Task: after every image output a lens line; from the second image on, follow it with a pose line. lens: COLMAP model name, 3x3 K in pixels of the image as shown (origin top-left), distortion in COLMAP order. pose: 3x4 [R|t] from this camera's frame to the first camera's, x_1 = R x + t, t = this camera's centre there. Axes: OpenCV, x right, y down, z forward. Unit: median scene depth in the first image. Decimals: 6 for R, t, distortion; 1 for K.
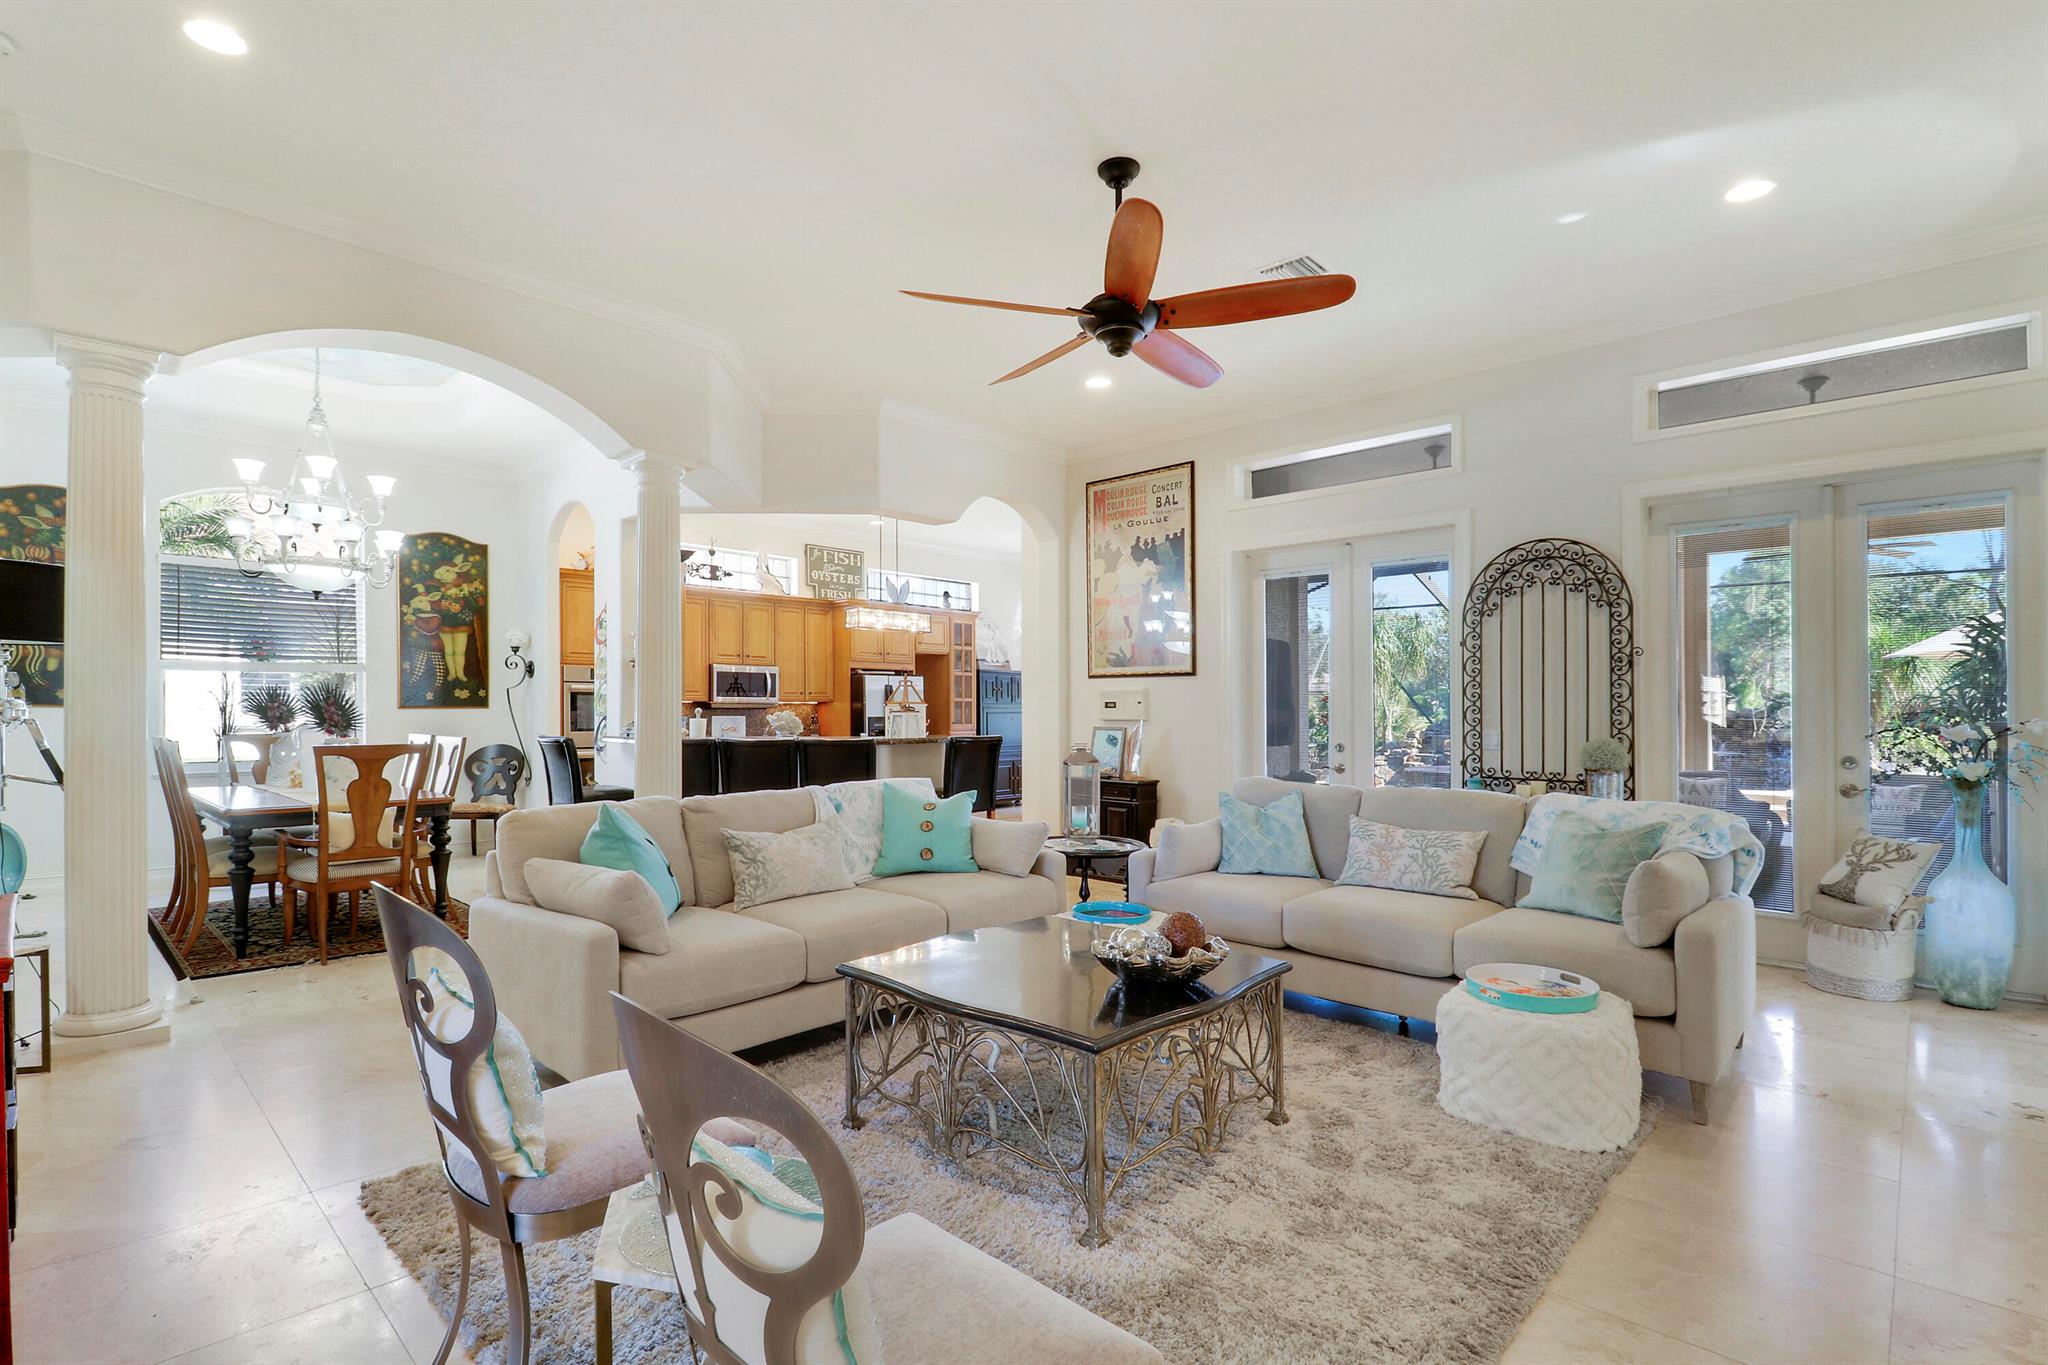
lens RADIAL K [[953.7, 0, 1001.0], [0, 953.7, 711.8], [0, 0, 1]] dist [-0.010862, -0.007467]
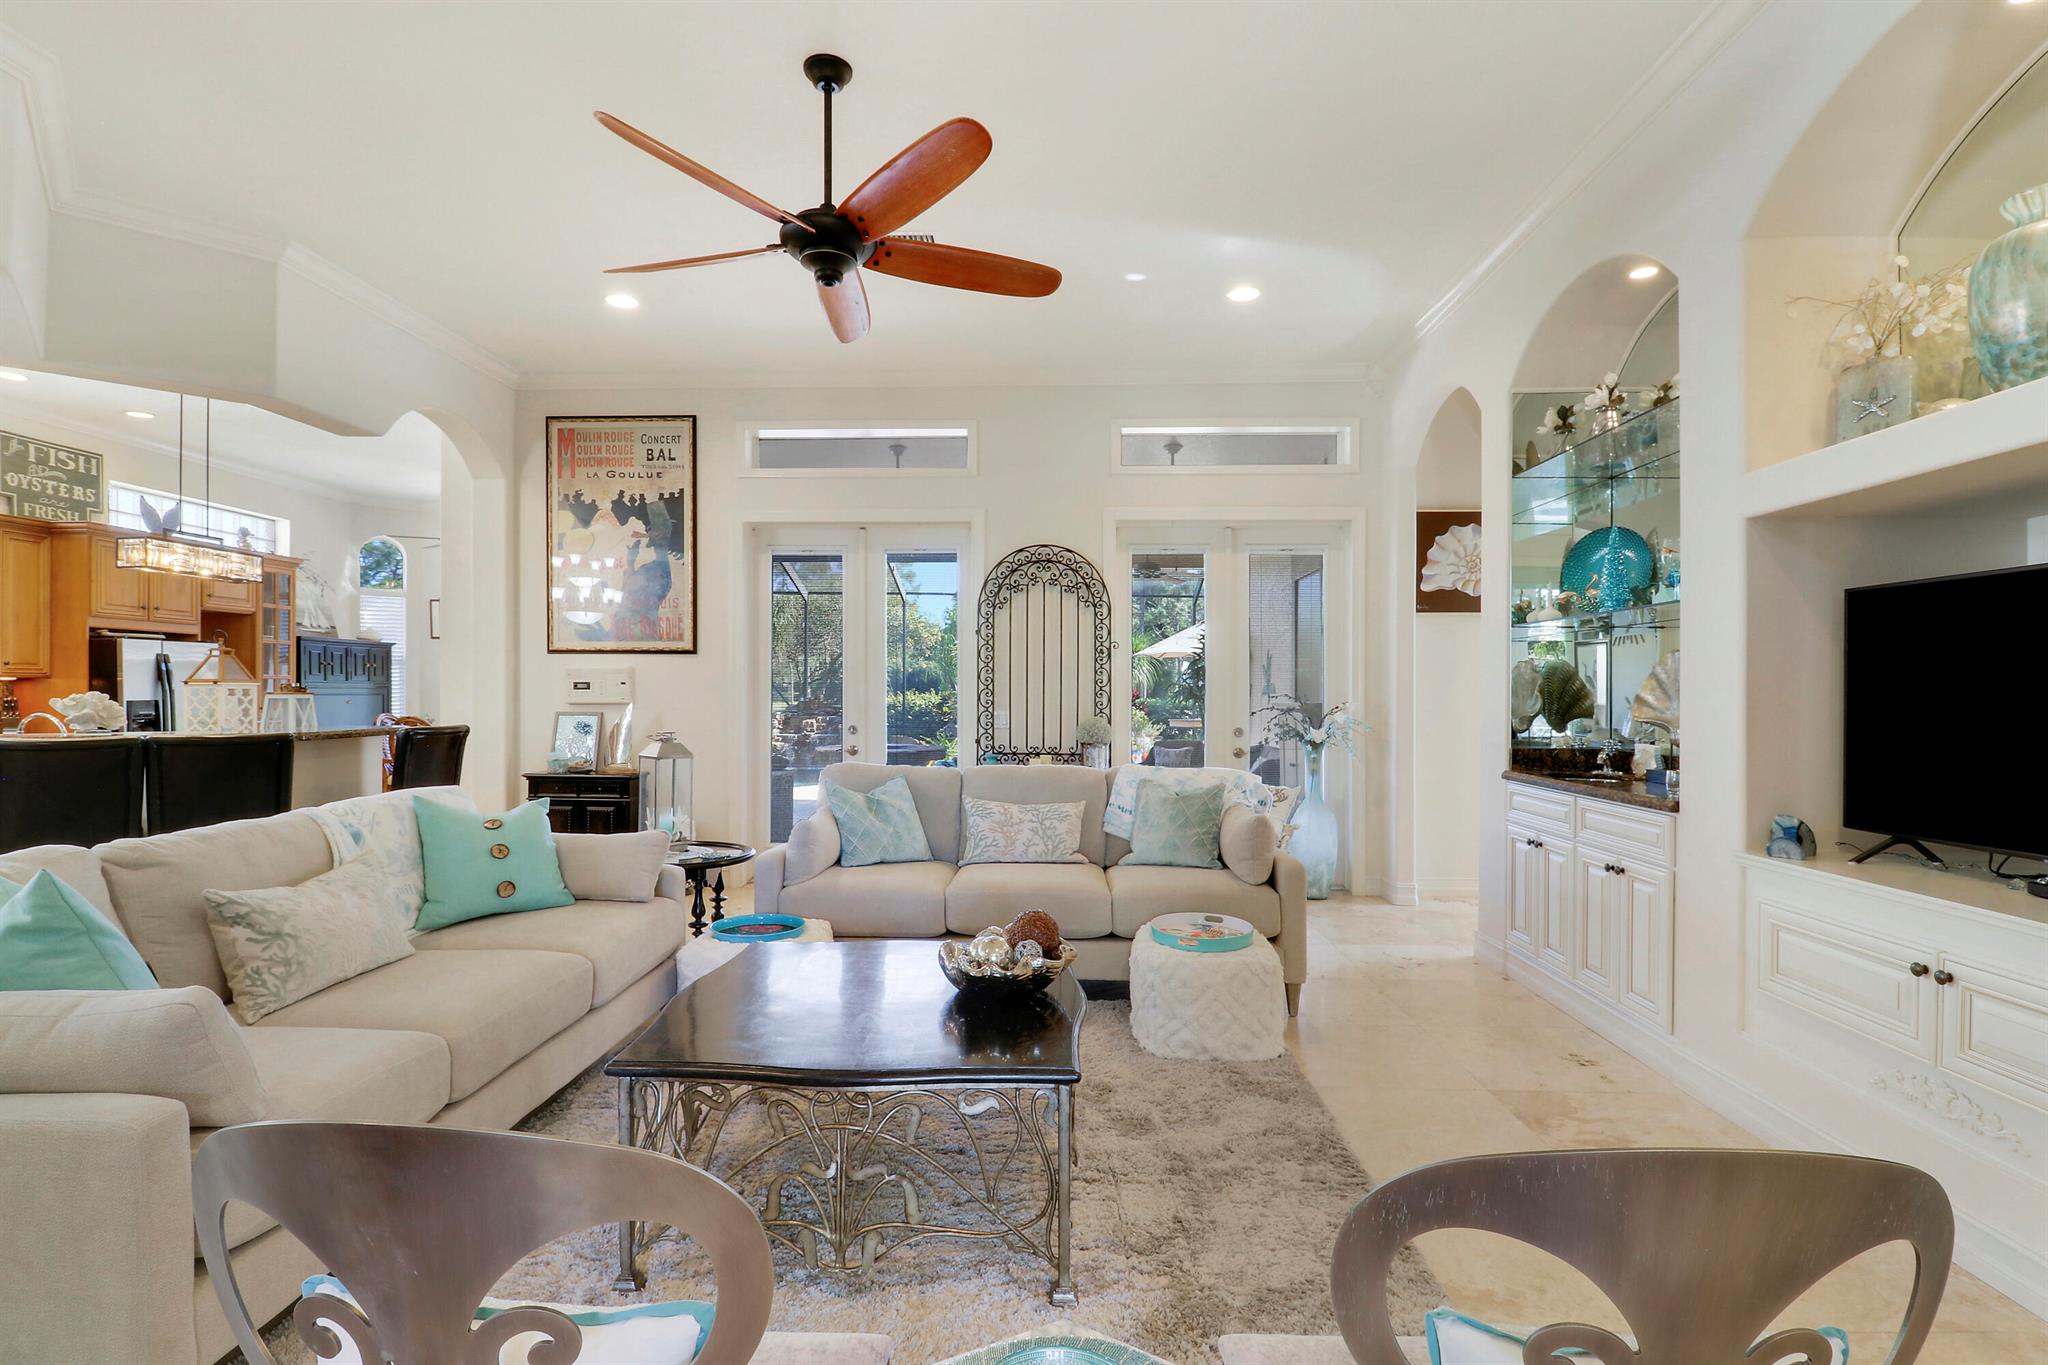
lens RADIAL K [[953.7, 0, 1026.7], [0, 953.7, 699.0], [0, 0, 1]] dist [-0.010862, -0.007467]
pose [[0.741581, -0.001957, 0.670861, -0.182021], [-0.001724, 0.999987, 0.004823, -0.000325], [-0.670862, -0.004733, 0.741568, 0.130718]]
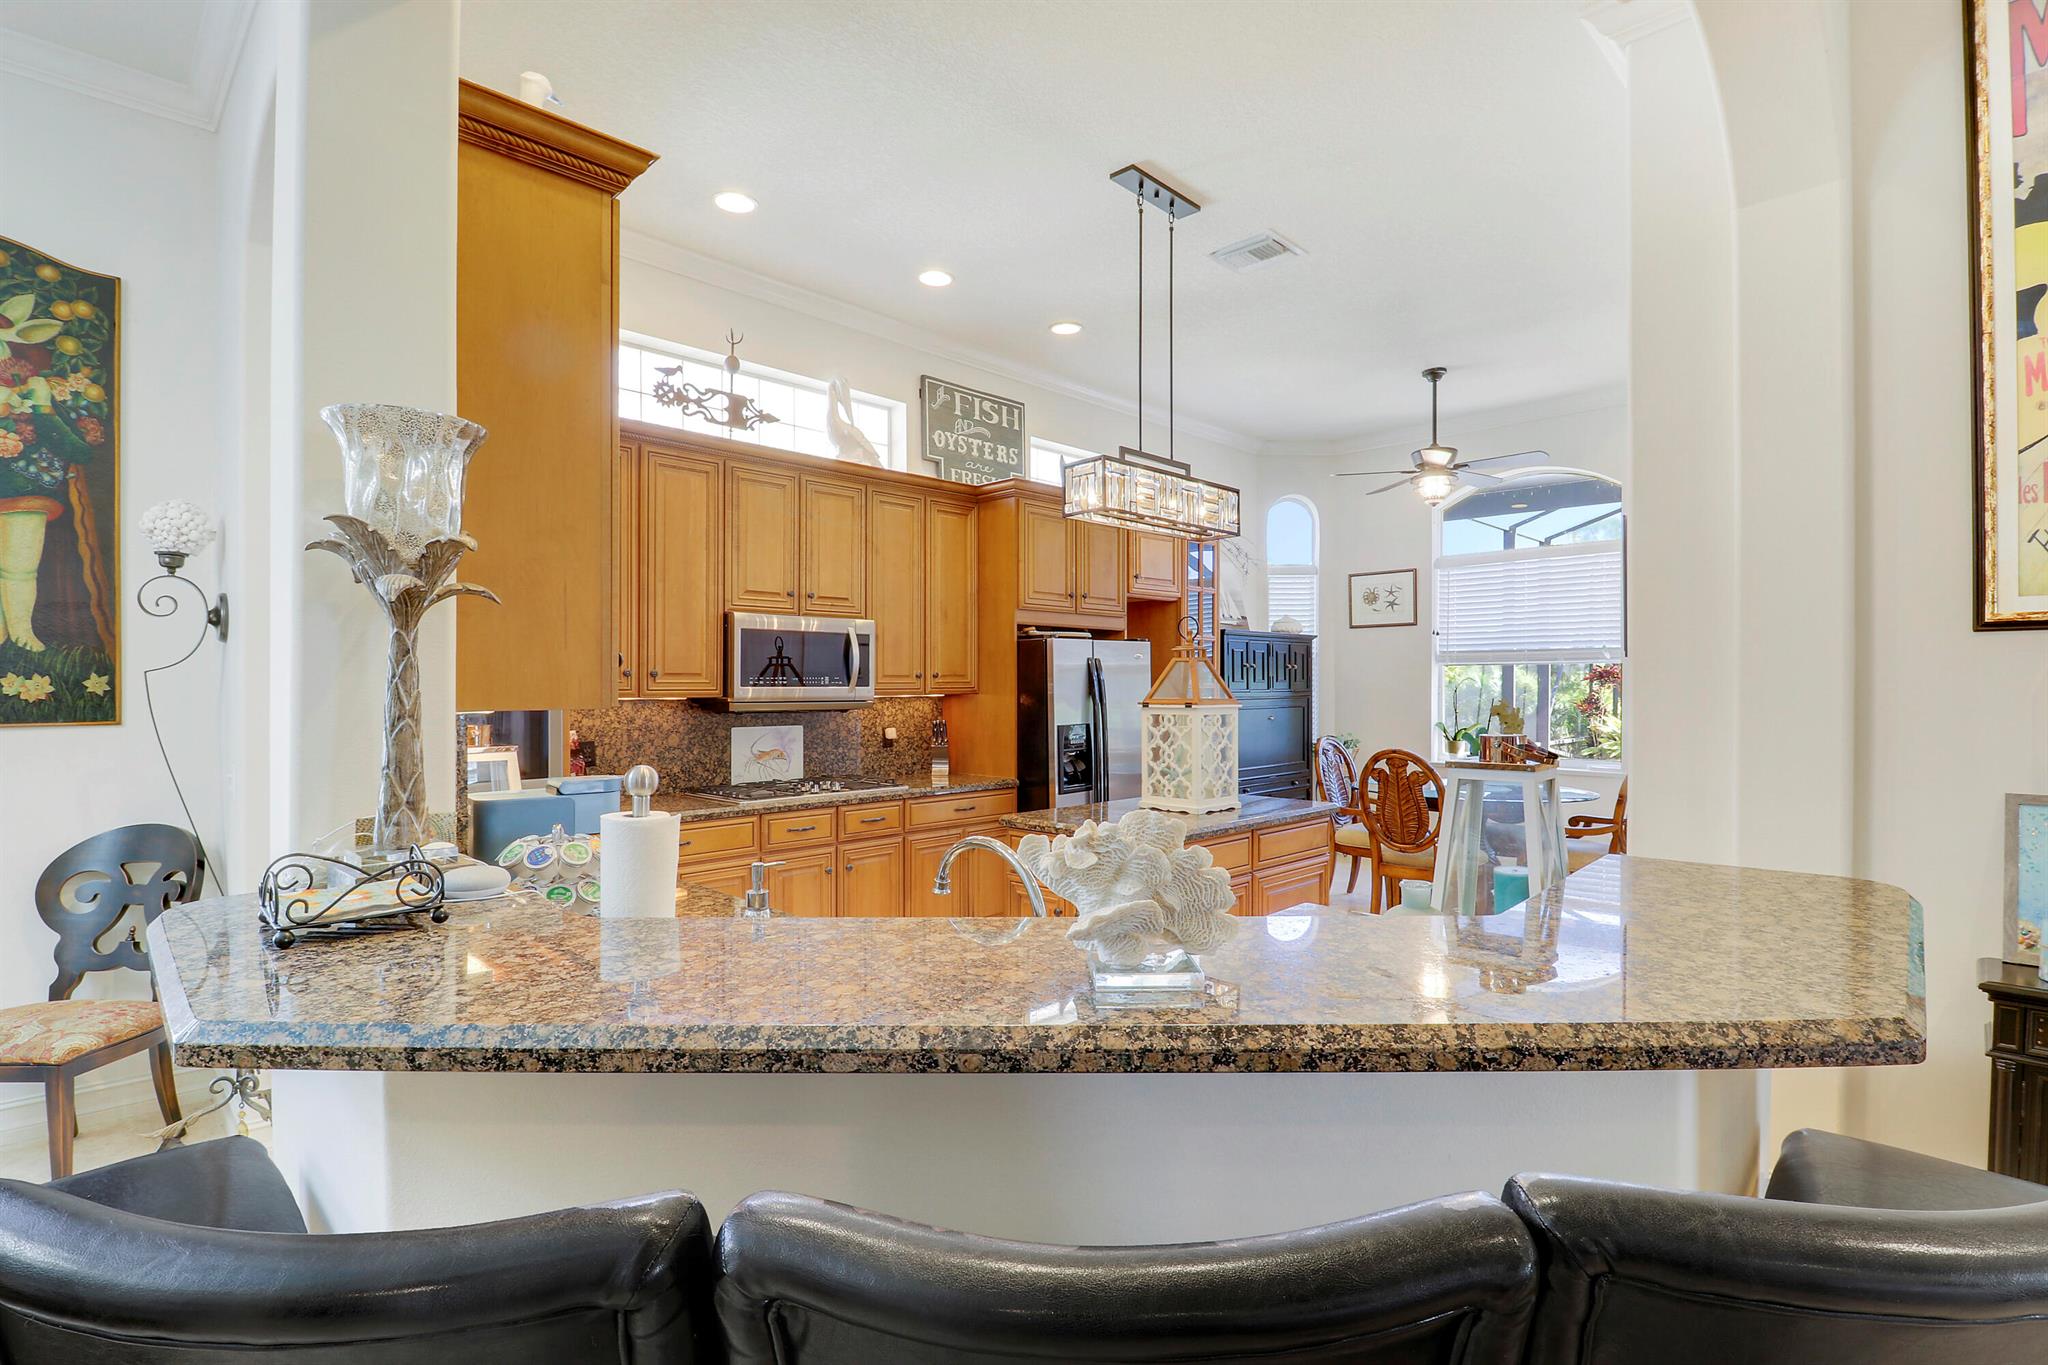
lens RADIAL K [[953.7, 0, 1003.2], [0, 953.7, 674.0], [0, 0, 1]] dist [-0.010862, -0.007467]
pose [[0.999441, -0.003413, -0.033250, -0.243602], [0.002953, 0.999899, -0.013880, -0.022602], [0.033294, 0.013774, 0.999351, 0.844099]]
